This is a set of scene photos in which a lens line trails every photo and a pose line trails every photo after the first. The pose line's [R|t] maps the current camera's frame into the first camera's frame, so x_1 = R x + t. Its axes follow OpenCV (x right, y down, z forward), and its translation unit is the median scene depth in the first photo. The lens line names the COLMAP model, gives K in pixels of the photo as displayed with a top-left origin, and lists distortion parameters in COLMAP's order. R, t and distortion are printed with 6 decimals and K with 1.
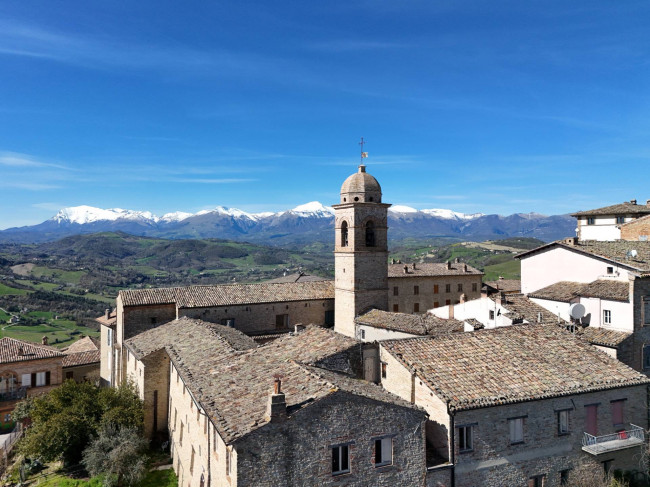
lens RADIAL K [[477.0, 0, 326.3], [0, 477.0, 240.5], [0, 0, 1]] dist [0.057503, -0.042180]
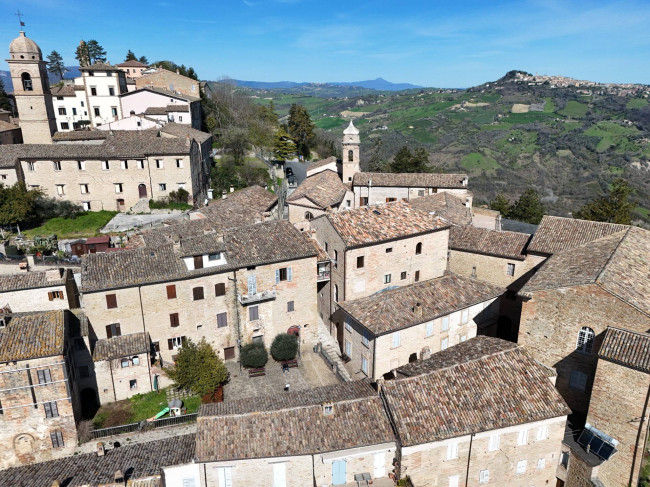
lens RADIAL K [[477.0, 0, 323.3], [0, 477.0, 244.8], [0, 0, 1]] dist [0.057503, -0.042180]
pose [[0.269222, -0.301003, 0.914832, -1.499012], [-0.004795, 0.949473, 0.313812, -0.012658], [-0.963066, -0.088872, 0.254176, -0.381439]]
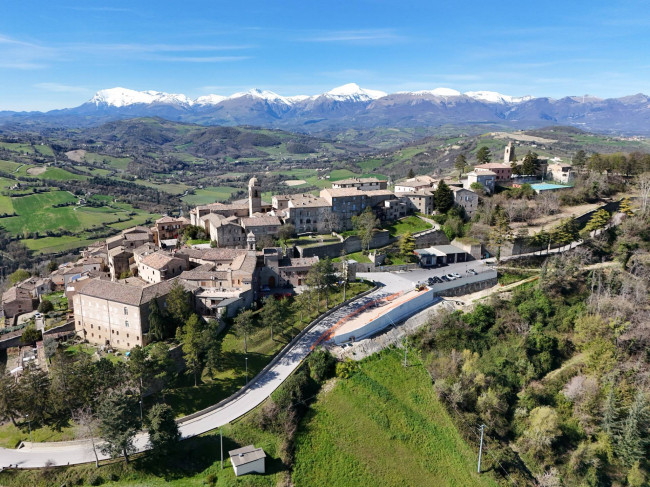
lens RADIAL K [[477.0, 0, 321.3], [0, 477.0, 248.2], [0, 0, 1]] dist [0.057503, -0.042180]
pose [[0.996324, 0.025318, -0.081843, 1.177799], [-0.004227, 0.968700, 0.248199, -0.680479], [0.085565, -0.246940, 0.965246, -3.561634]]
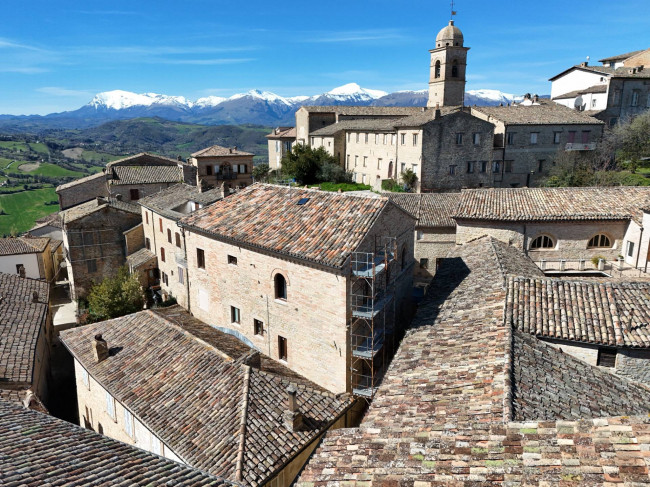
lens RADIAL K [[477.0, 0, 324.8], [0, 477.0, 246.0], [0, 0, 1]] dist [0.057503, -0.042180]
pose [[0.996977, 0.014413, -0.076355, -0.239867], [0.004507, 0.970265, 0.242003, 0.196289], [0.077572, -0.241616, 0.967266, -0.820779]]
